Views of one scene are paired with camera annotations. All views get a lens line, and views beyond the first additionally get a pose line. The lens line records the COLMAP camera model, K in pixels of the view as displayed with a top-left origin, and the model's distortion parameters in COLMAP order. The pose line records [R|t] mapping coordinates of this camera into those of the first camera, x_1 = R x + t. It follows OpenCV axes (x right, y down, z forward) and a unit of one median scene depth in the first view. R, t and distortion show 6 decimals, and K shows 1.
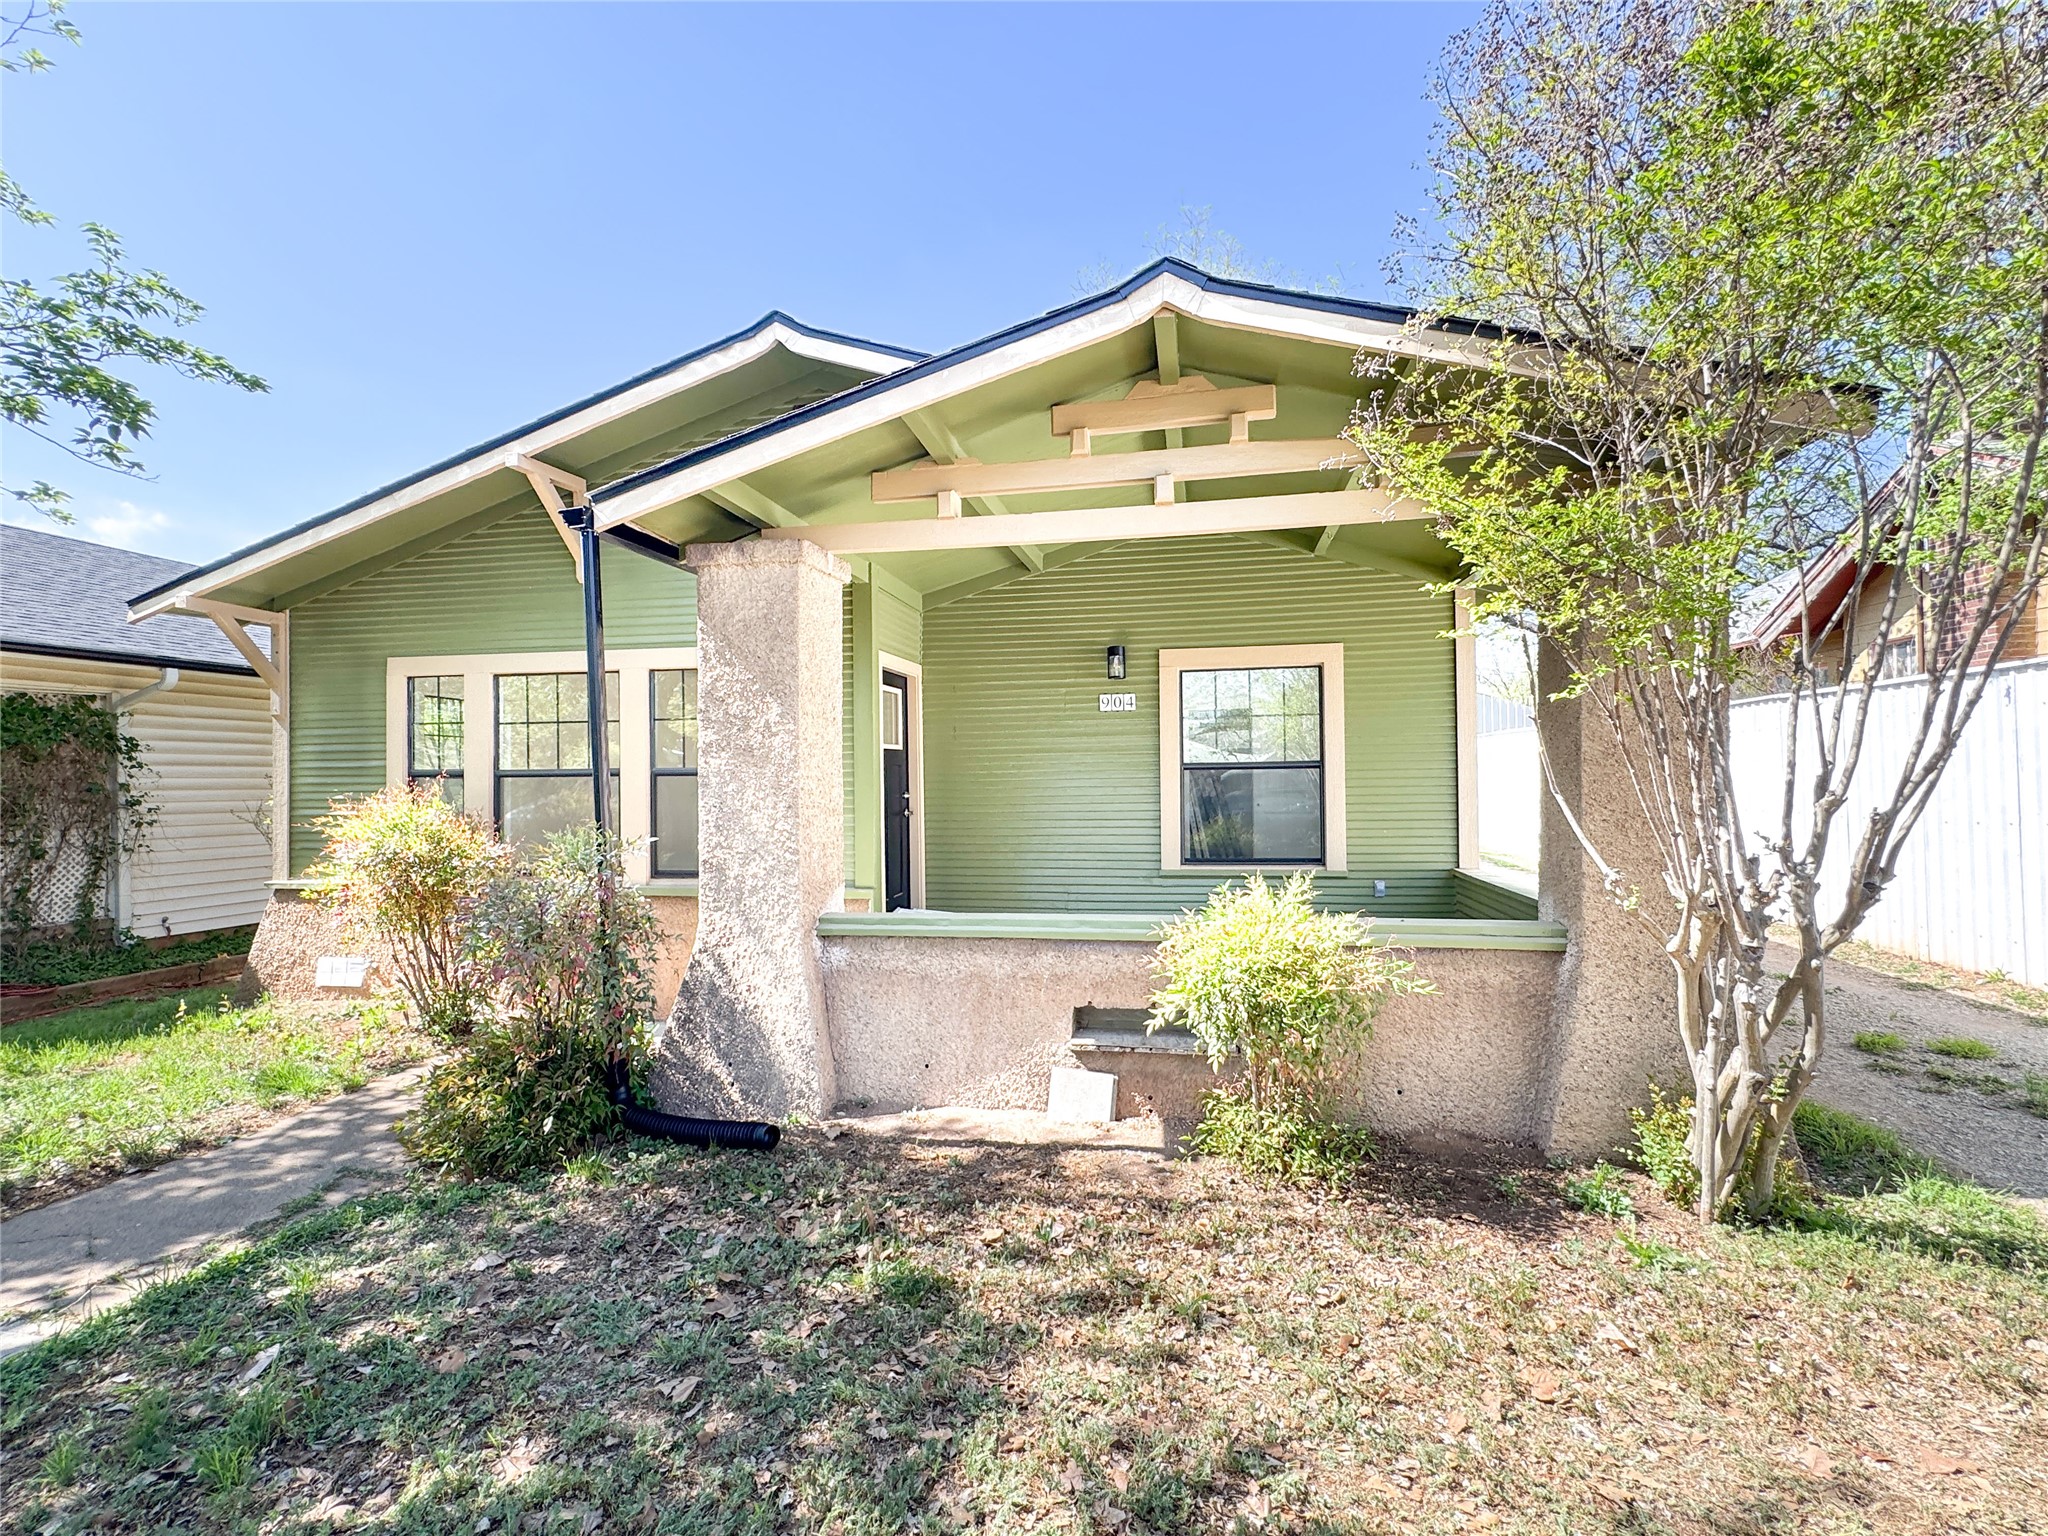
lens RADIAL K [[953.5, 0, 1029.1], [0, 953.5, 764.2], [0, 0, 1]] dist [-0.000788, 0.000808]
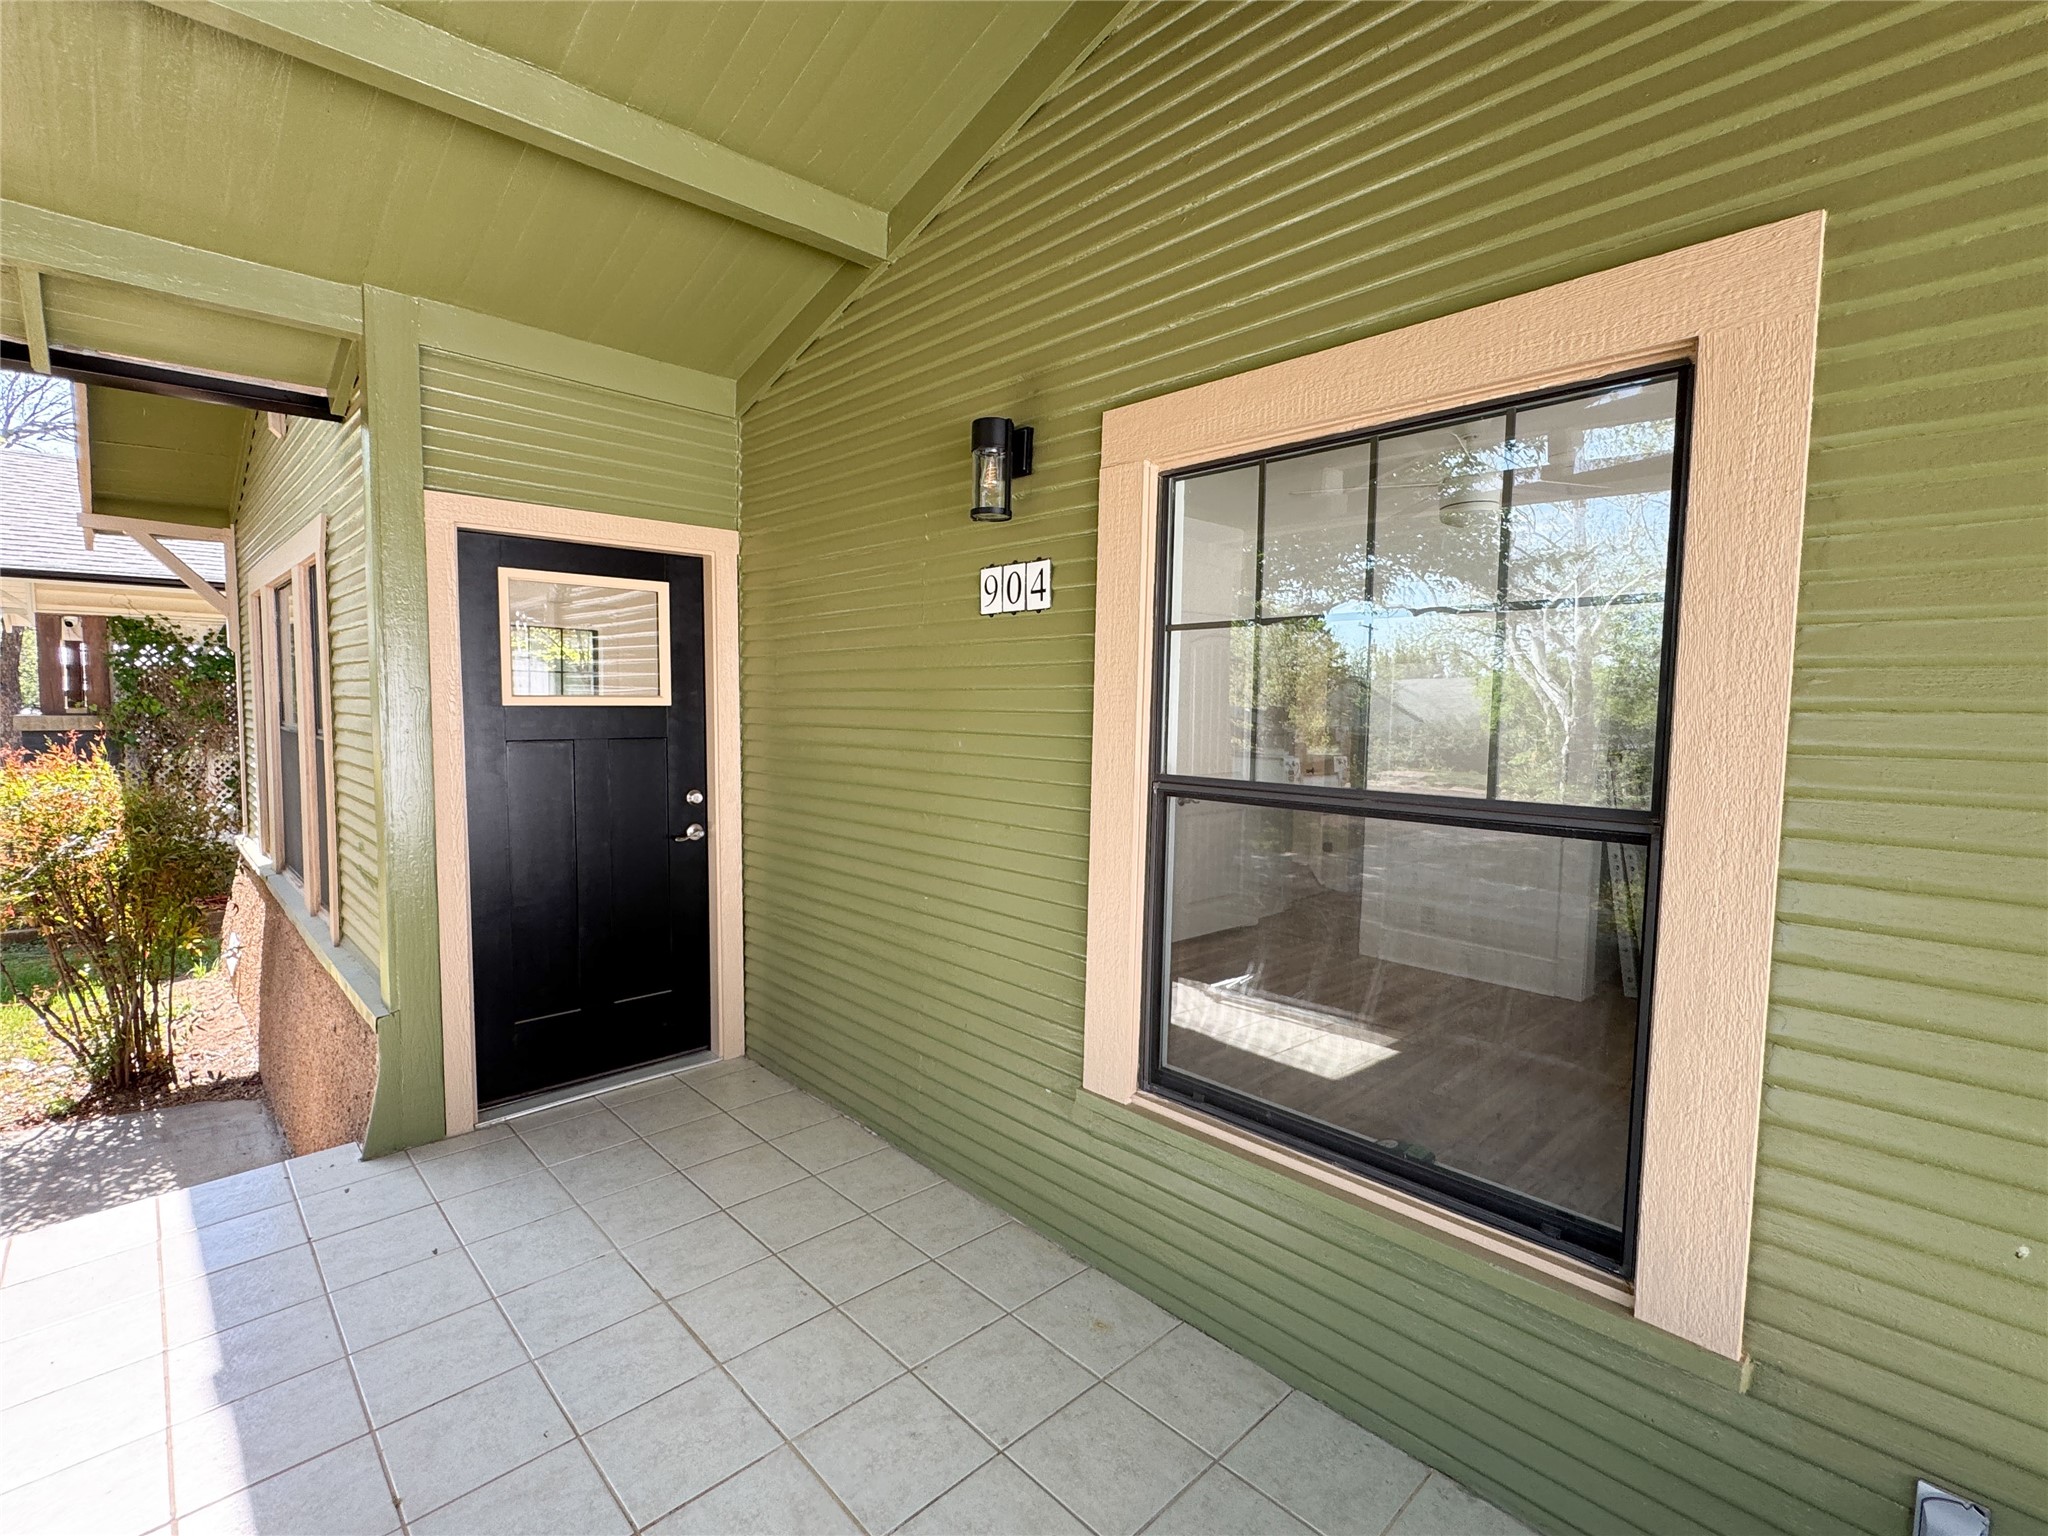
lens RADIAL K [[953.5, 0, 1029.1], [0, 953.5, 764.2], [0, 0, 1]] dist [-0.000788, 0.000808]
pose [[0.805612, 0.059361, -0.589463, 0.362163], [-0.011886, 0.996387, 0.084096, -0.034620], [0.592325, -0.060743, 0.803406, 0.840387]]
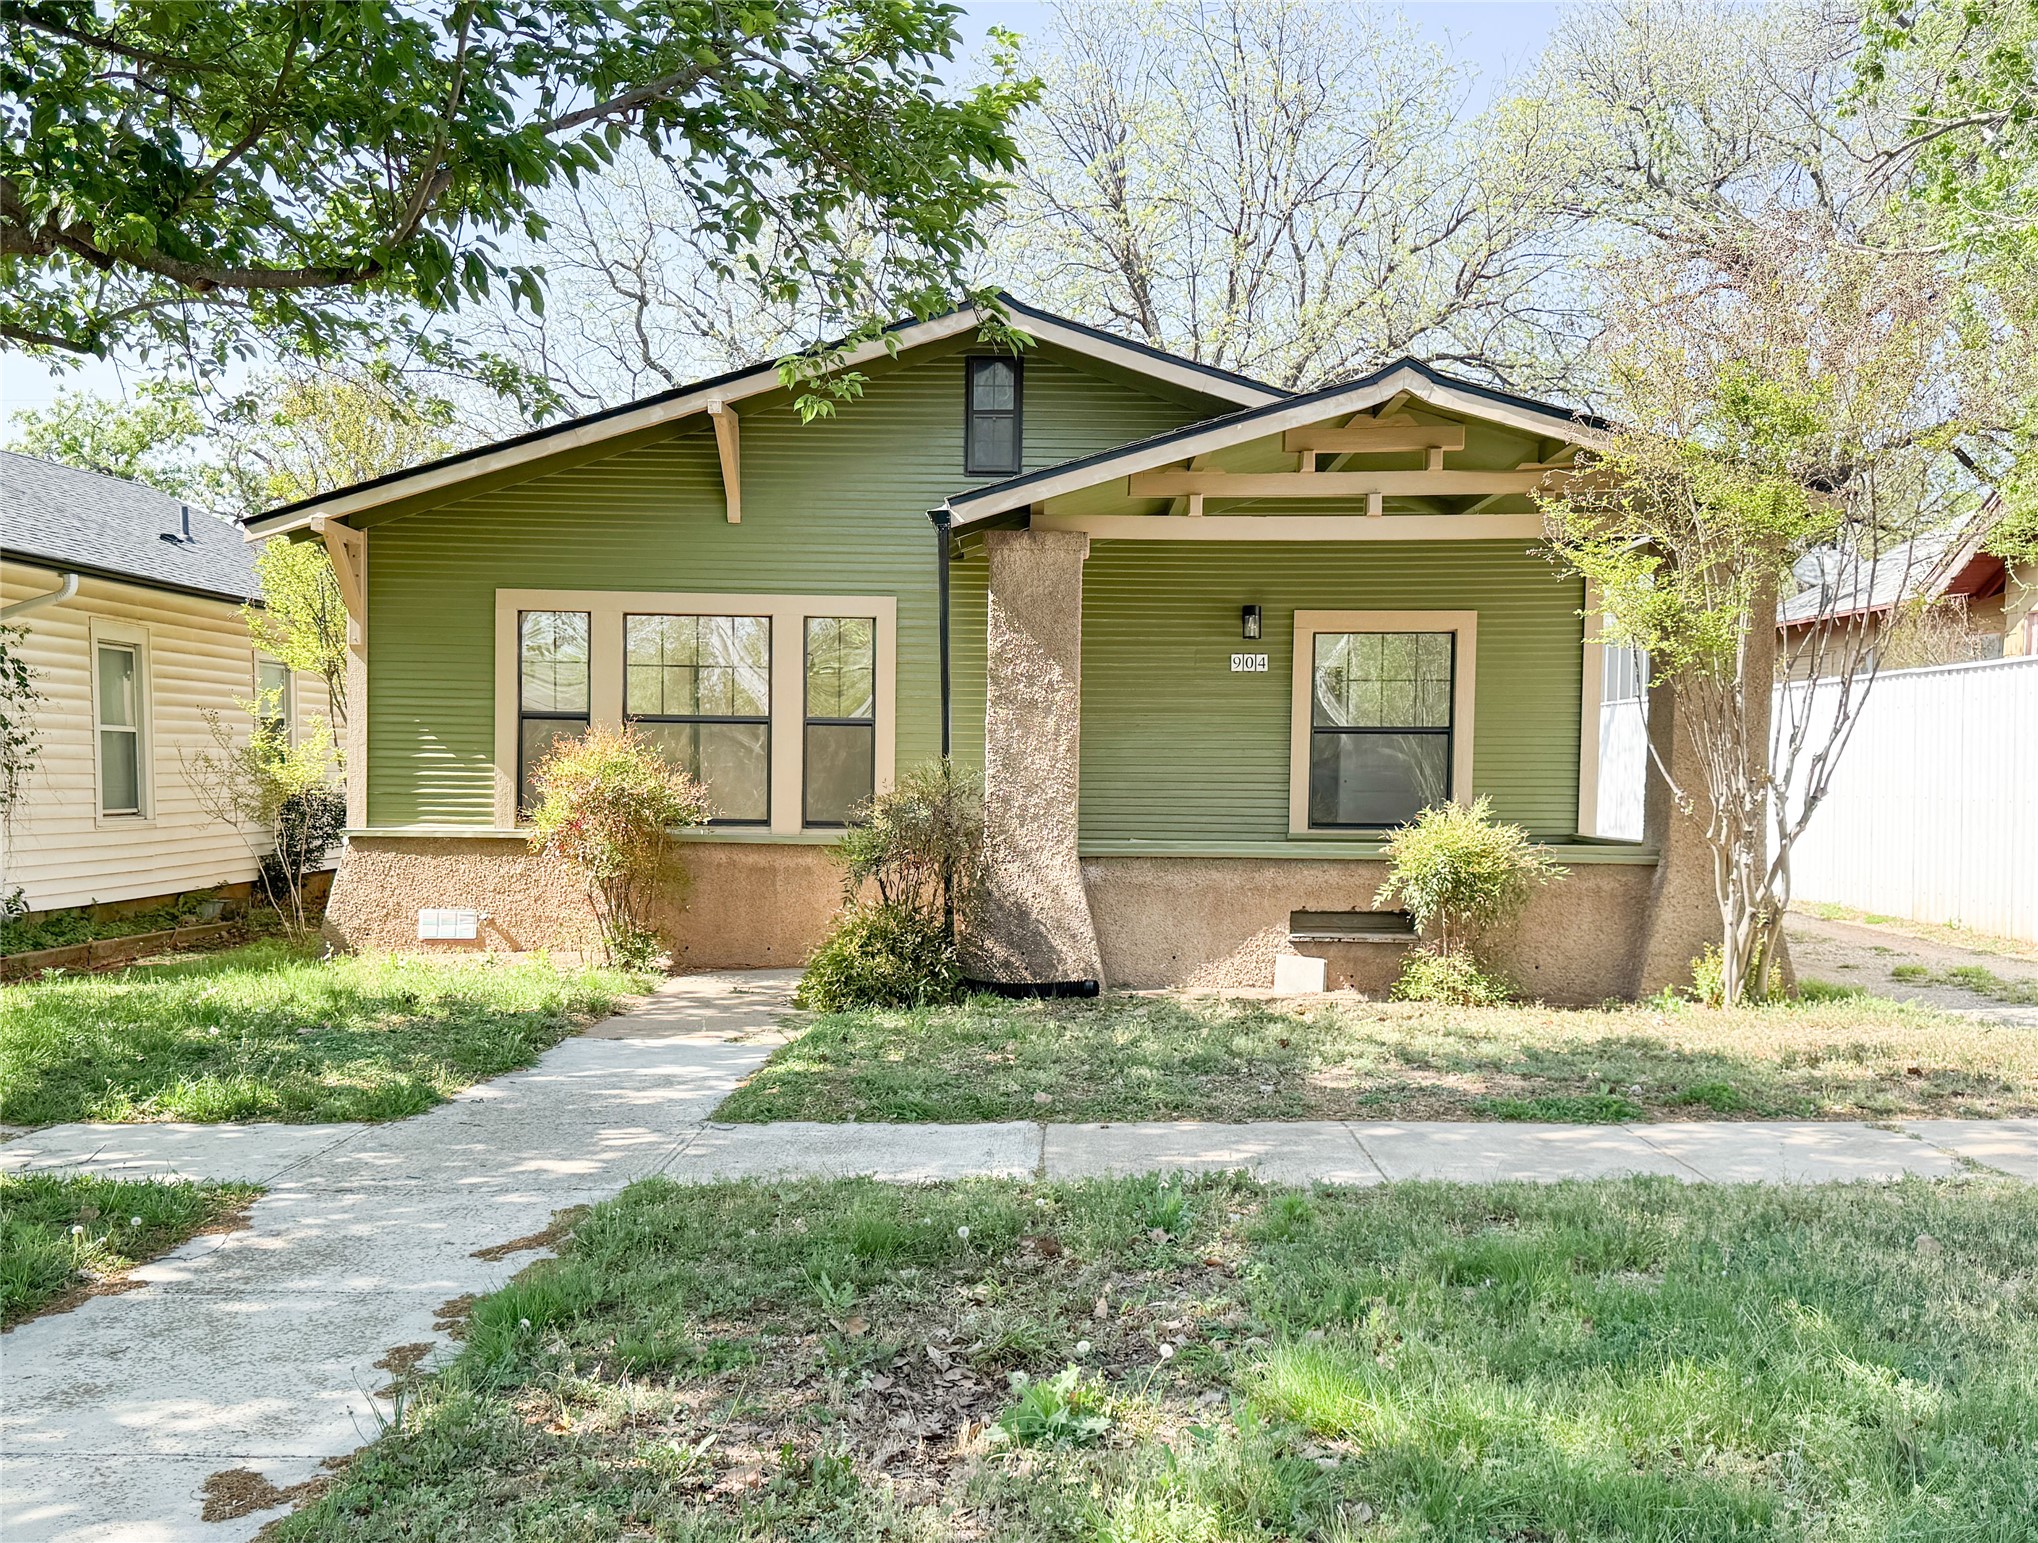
lens RADIAL K [[1924.9, 0, 1011.6], [0, 1924.9, 853.5], [0, 0, 1]] dist [0.159762, -0.324050]
pose [[0.988192, 0.016674, 0.152311, -0.523231], [-0.025377, 0.998143, 0.055375, 0.031641], [-0.151105, -0.058586, 0.986780, -1.089403]]
